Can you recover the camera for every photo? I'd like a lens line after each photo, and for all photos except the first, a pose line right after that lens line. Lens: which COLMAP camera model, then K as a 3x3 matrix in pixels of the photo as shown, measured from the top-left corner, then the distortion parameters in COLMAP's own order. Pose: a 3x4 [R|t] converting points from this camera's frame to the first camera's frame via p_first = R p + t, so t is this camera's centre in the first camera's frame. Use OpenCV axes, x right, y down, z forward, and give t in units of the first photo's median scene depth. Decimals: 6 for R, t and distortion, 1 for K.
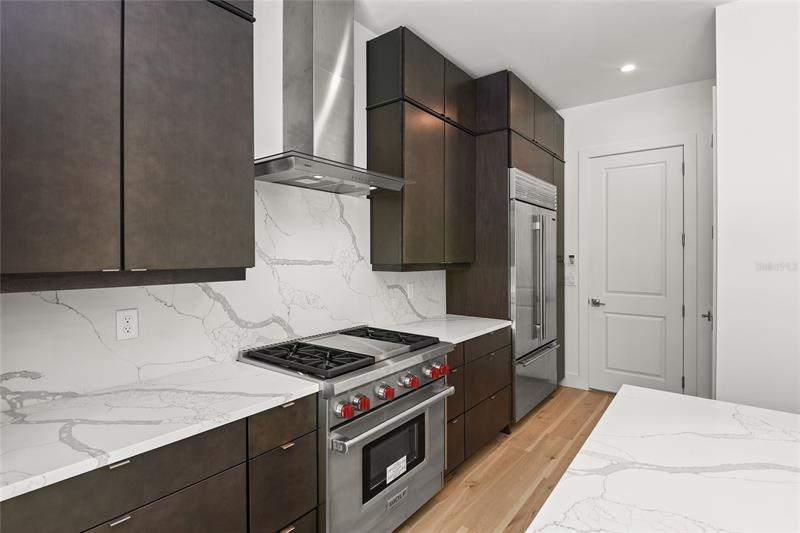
lens RADIAL K [[406.6, 0, 401.3], [0, 406.6, 263.8], [0, 0, 1]] dist [0.003583, 0.000342]
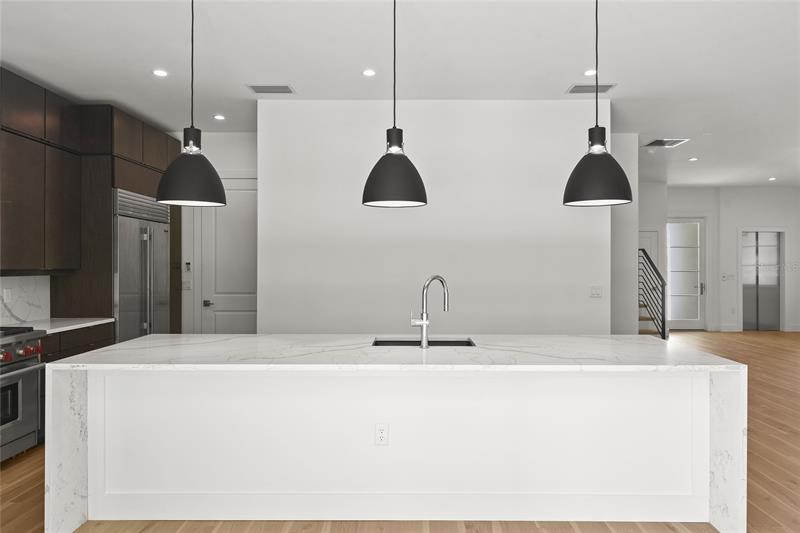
lens RADIAL K [[533.4, 0, 401.5], [0, 533.4, 263.0], [0, 0, 1]] dist [0.008371, -0.001425]
pose [[0.799154, 0.004371, 0.601110, 0.003946], [0.006835, 0.999843, -0.016358, 0.011855], [-0.601087, 0.017181, 0.798999, -0.727495]]
